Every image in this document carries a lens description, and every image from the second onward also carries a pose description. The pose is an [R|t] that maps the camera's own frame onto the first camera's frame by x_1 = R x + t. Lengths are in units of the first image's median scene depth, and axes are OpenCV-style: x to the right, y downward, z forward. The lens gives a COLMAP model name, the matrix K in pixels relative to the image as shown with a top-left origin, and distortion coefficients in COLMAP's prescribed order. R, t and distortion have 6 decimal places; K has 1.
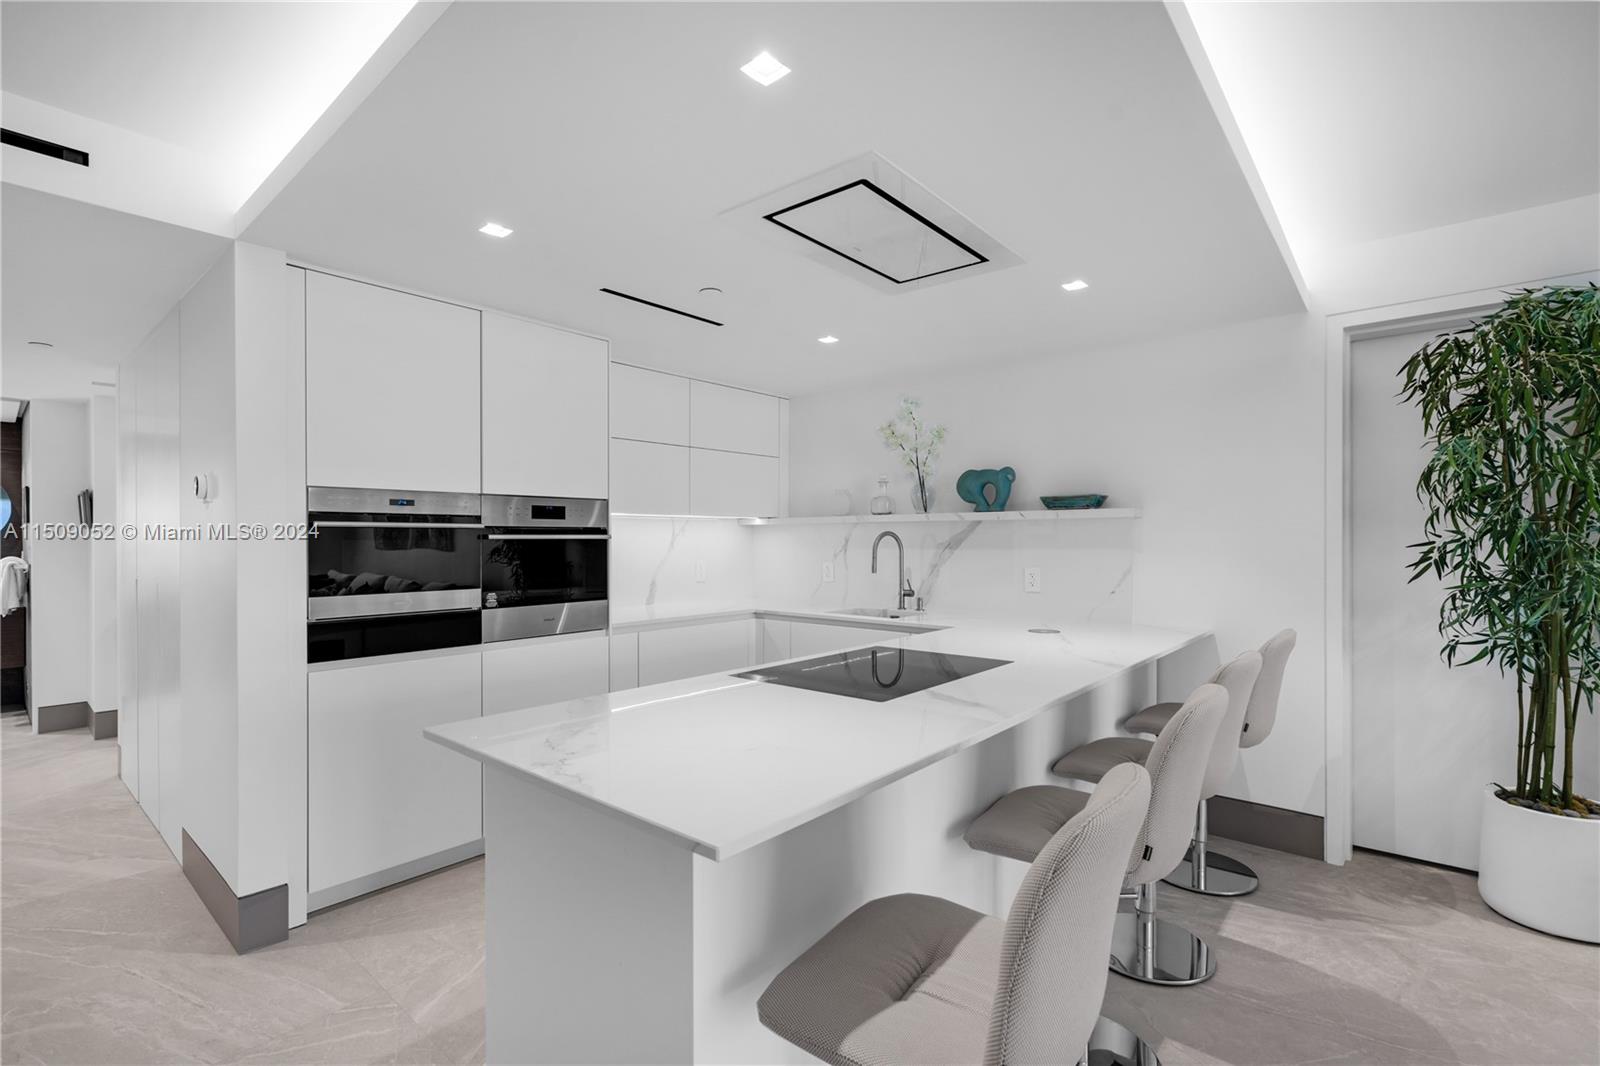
lens RADIAL K [[730.6, 0, 804.7], [0, 730.6, 539.6], [0, 0, 1]] dist [0.000324, 0.000724]
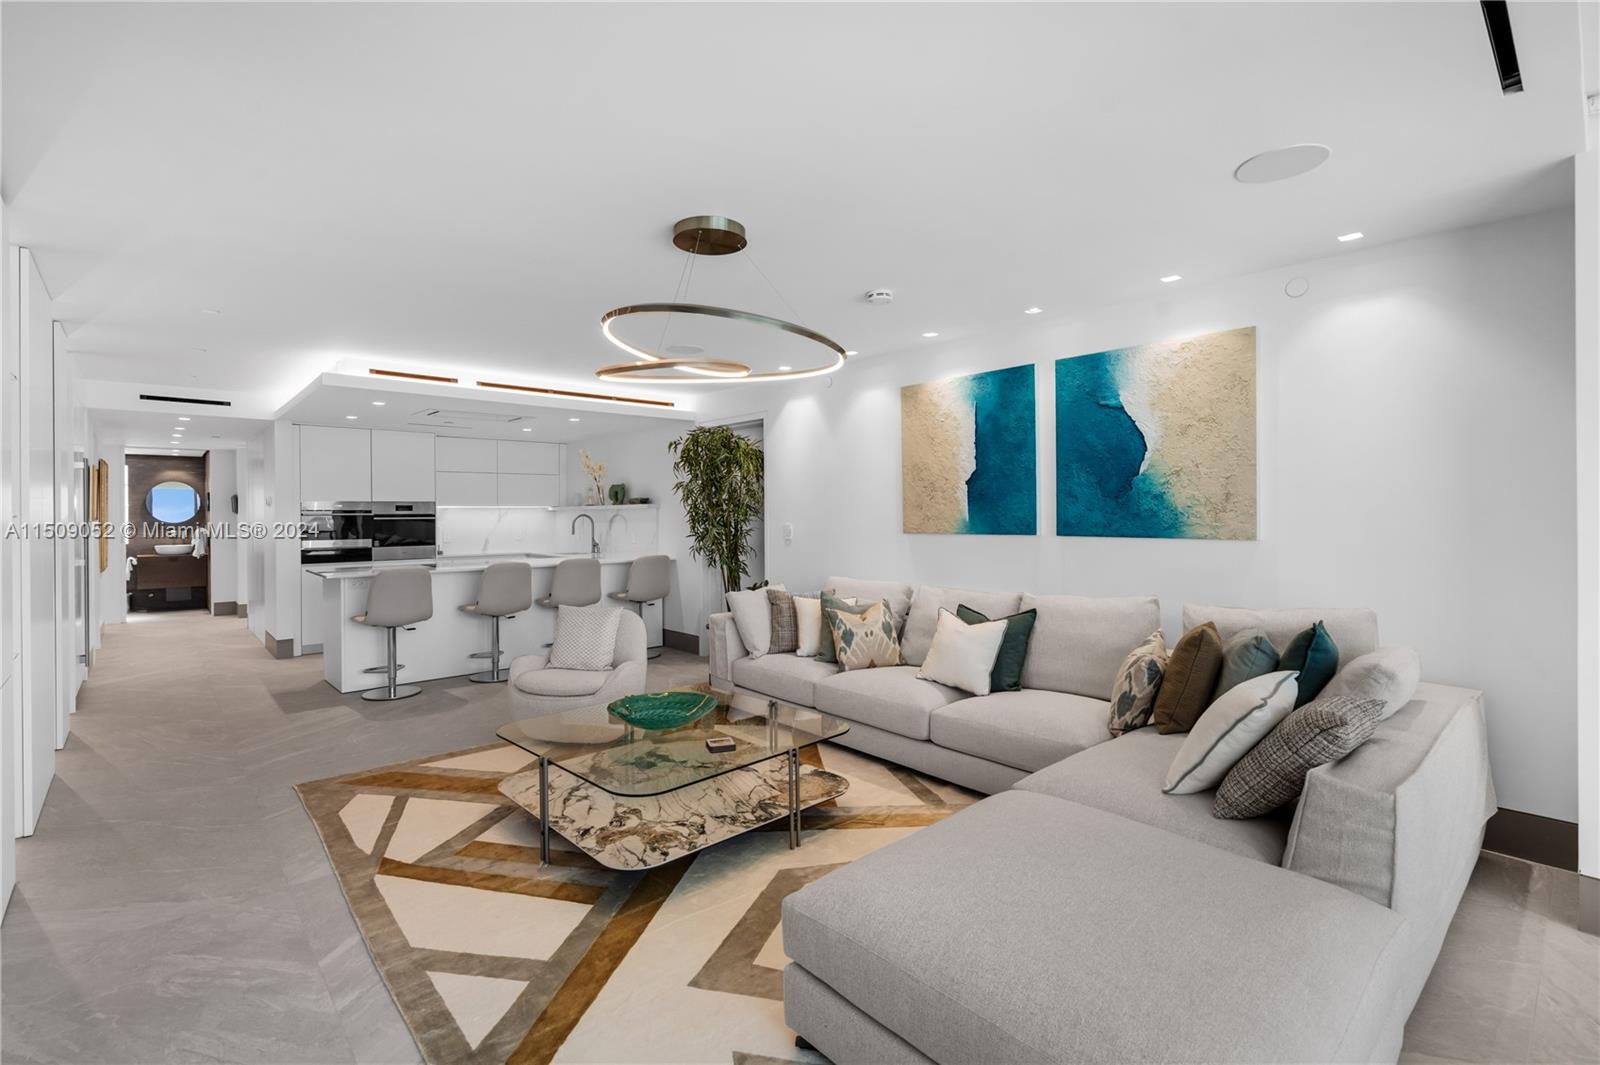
lens RADIAL K [[735.1, 0, 794.2], [0, 735.1, 516.2], [0, 0, 1]] dist [-0.001073, 0.000373]
pose [[0.991034, -0.003658, -0.133561, 1.132117], [0.003641, 0.999993, -0.000370, -0.004574], [0.133562, -0.000120, 0.991040, -1.111677]]
